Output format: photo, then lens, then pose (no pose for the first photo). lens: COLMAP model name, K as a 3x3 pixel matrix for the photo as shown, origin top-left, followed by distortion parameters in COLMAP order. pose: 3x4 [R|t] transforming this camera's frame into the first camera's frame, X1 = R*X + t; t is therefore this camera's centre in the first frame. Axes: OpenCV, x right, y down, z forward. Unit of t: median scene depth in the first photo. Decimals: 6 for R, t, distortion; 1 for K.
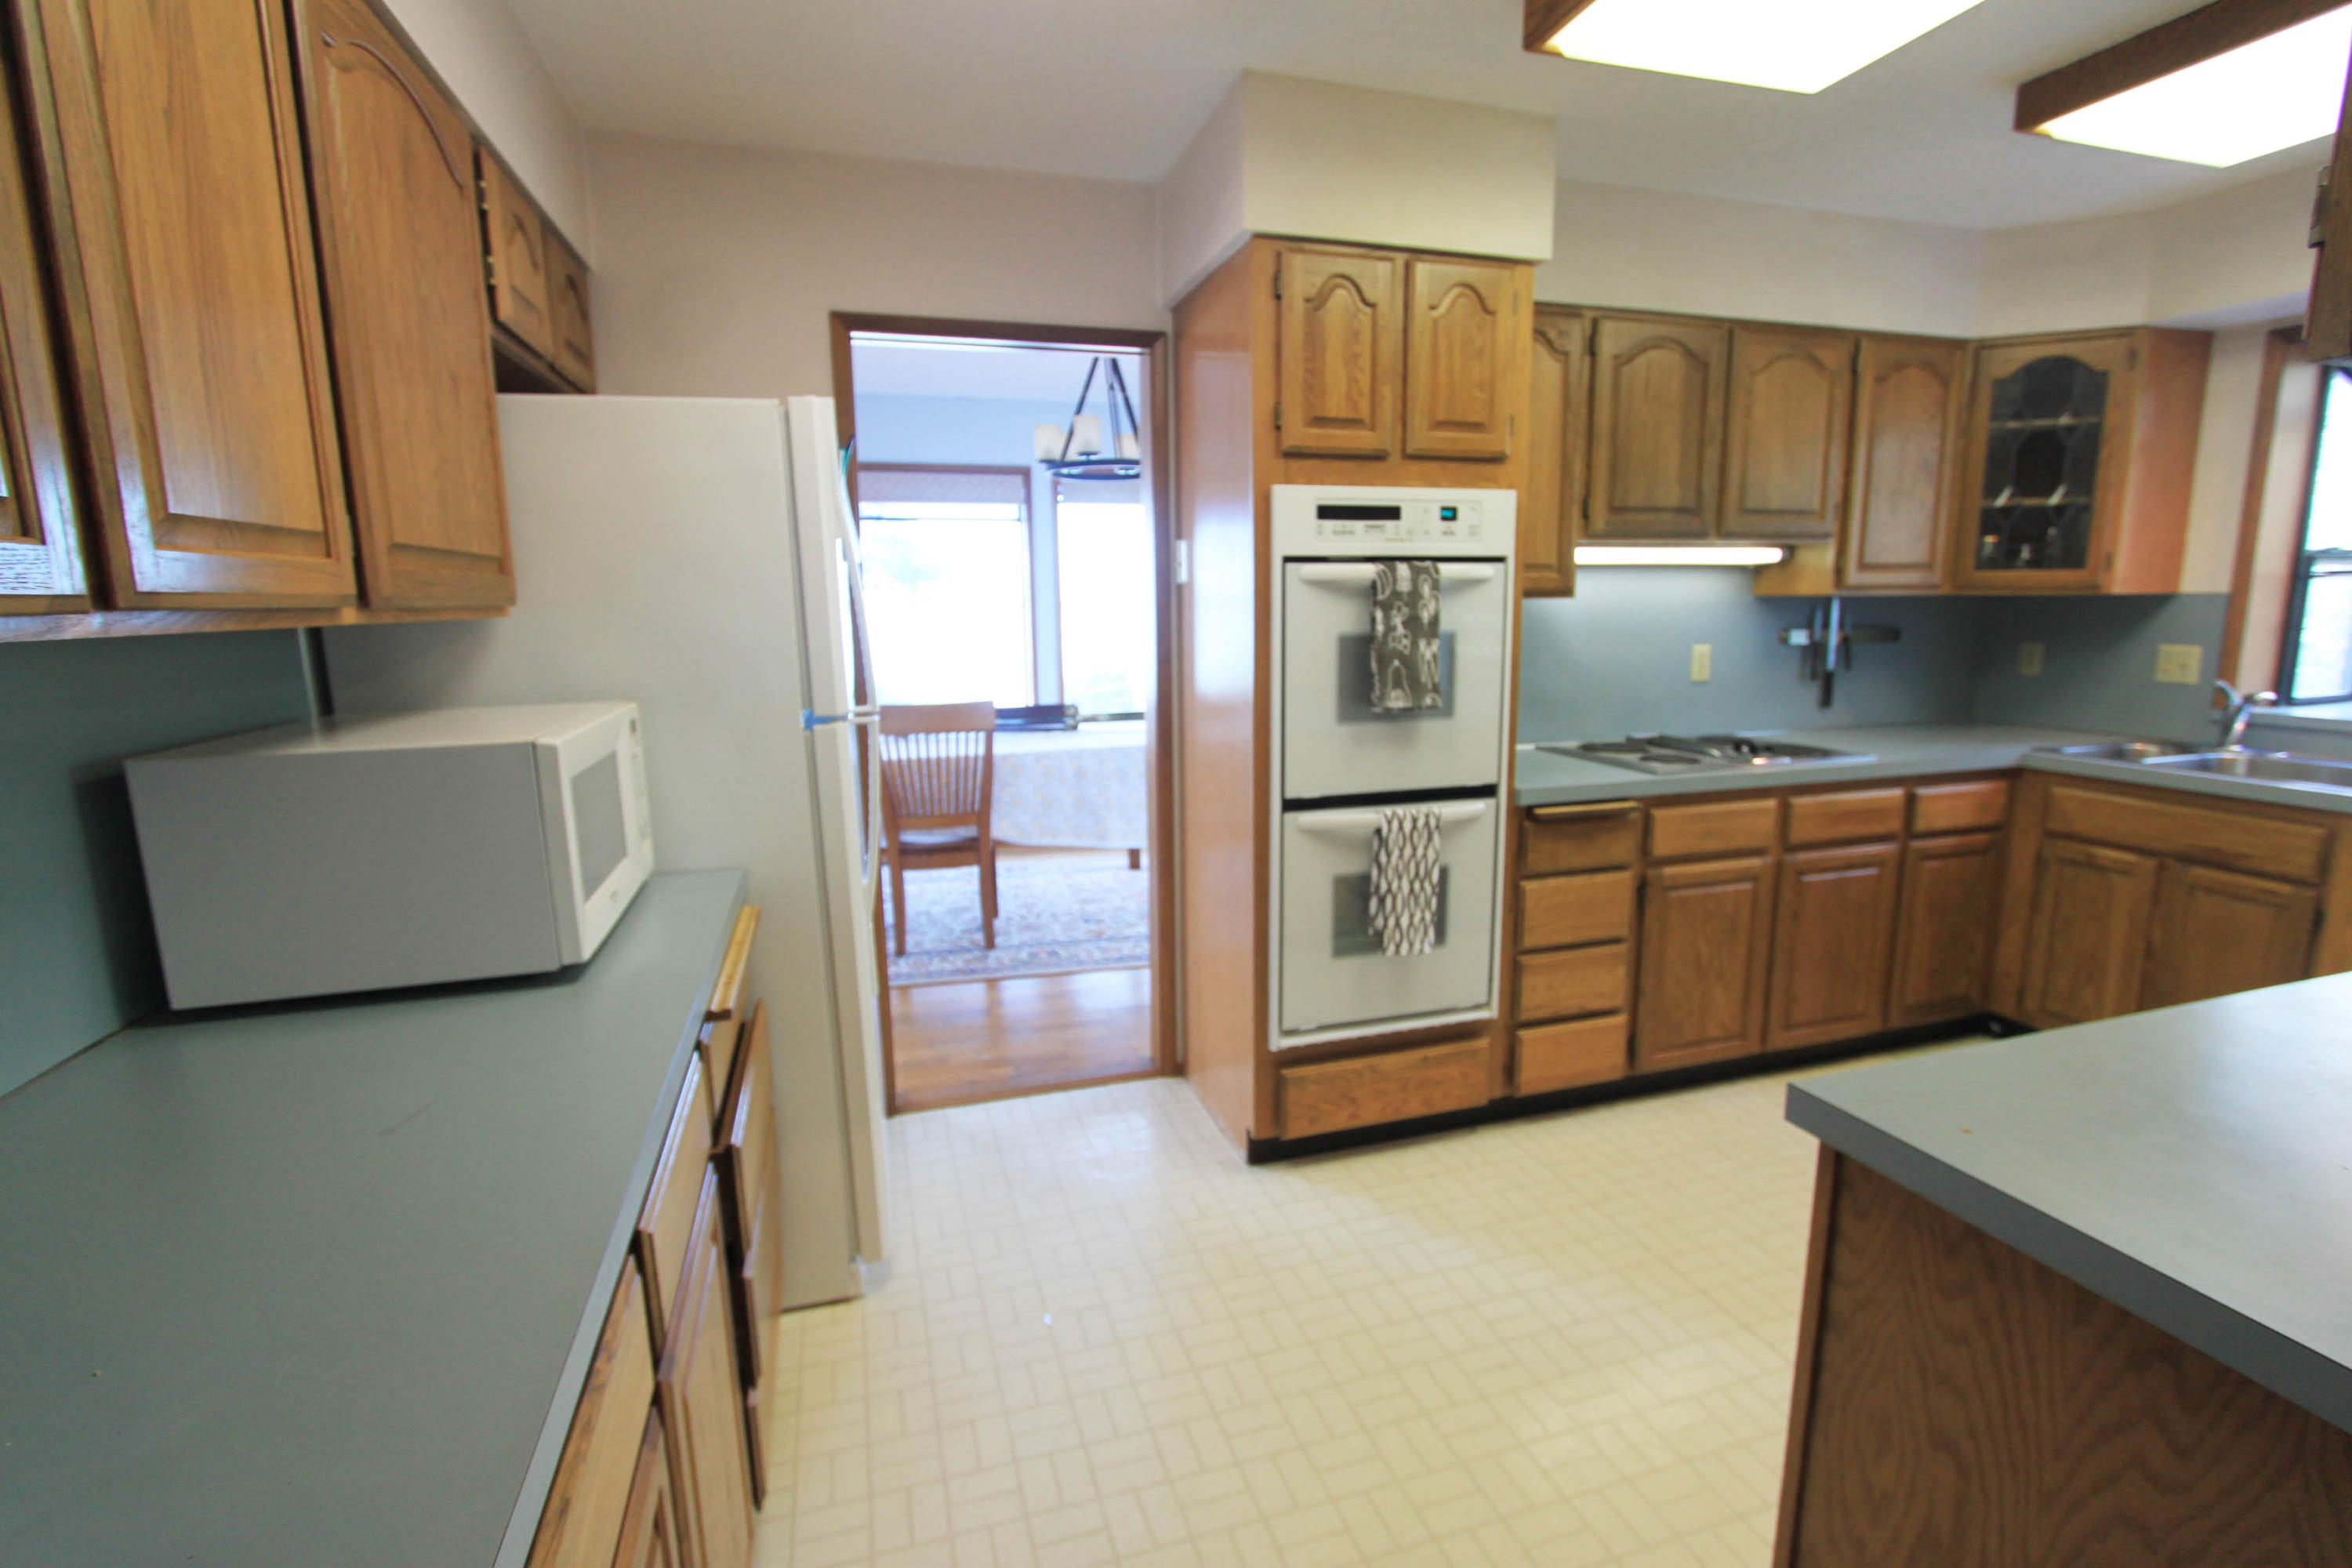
lens RADIAL K [[1082.1, 0, 1176.0], [0, 1082.1, 784.0], [0, 0, 1]] dist [-0.013720, 0.000139]
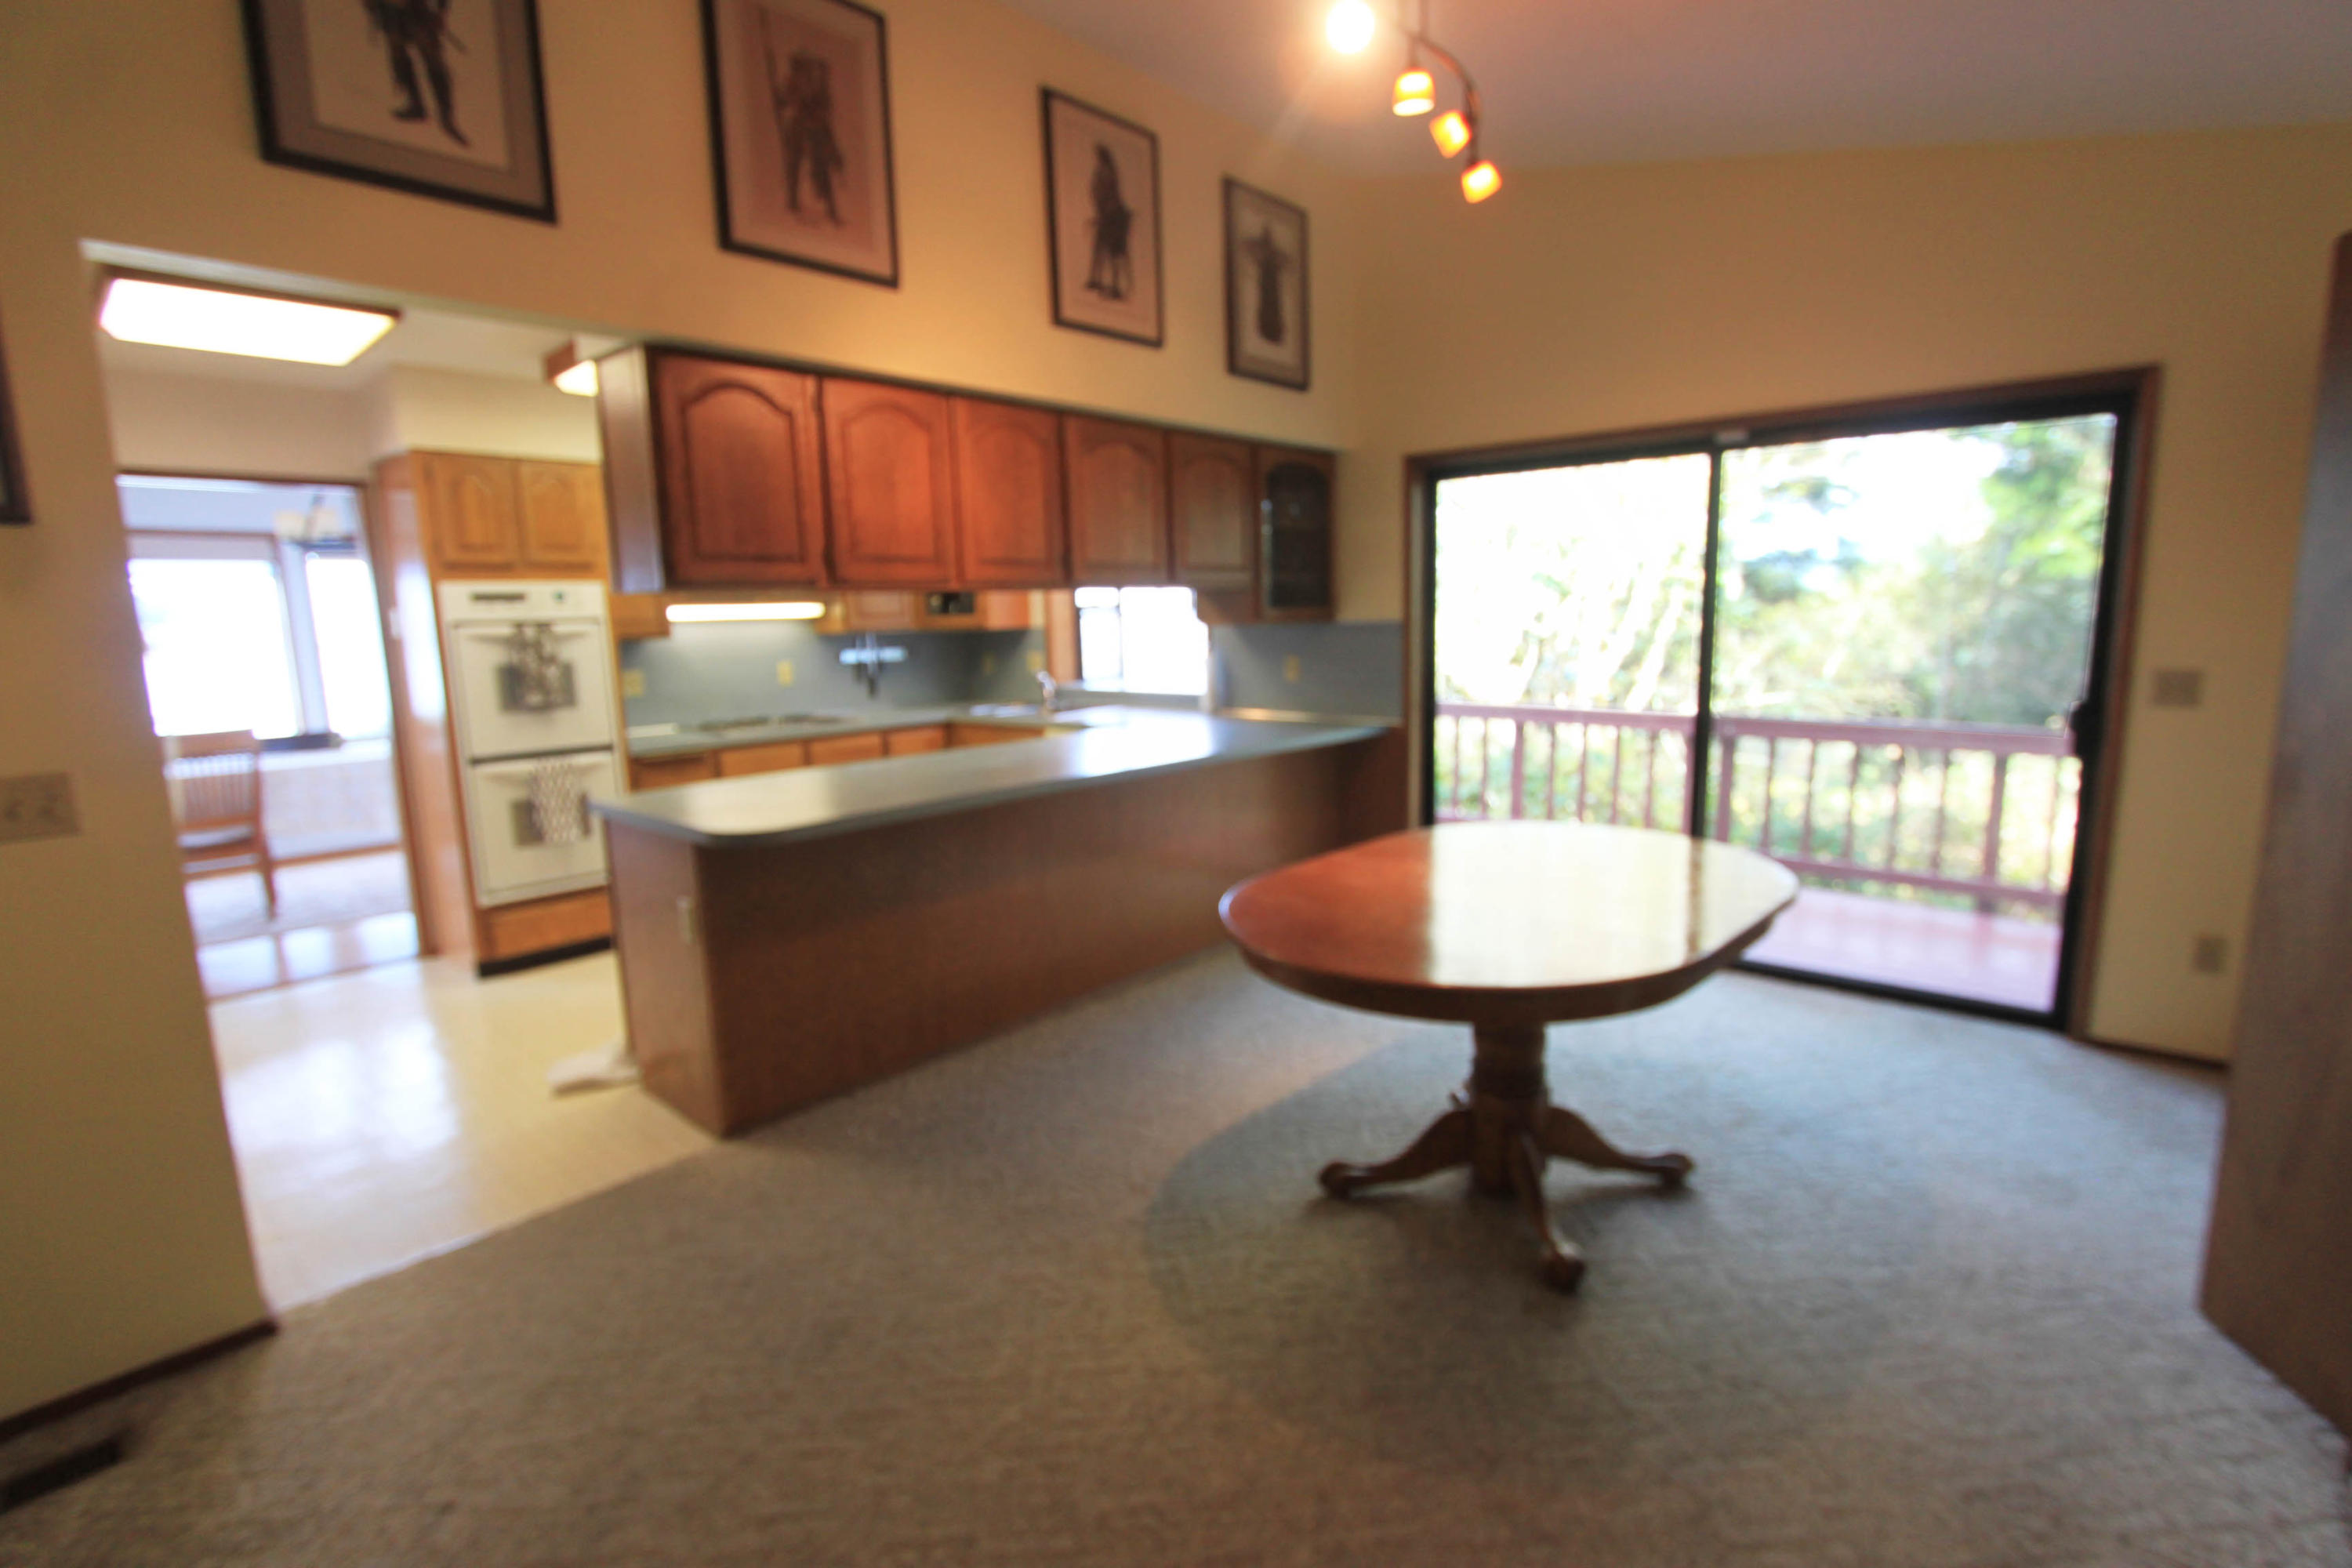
lens RADIAL K [[1082.1, 0, 1176.0], [0, 1082.1, 784.0], [0, 0, 1]] dist [-0.013720, 0.000139]
pose [[0.855976, -0.092798, 0.508620, 0.182107], [0.106288, 0.994332, 0.002540, 0.163822], [-0.505973, 0.051886, 0.860988, -1.036705]]
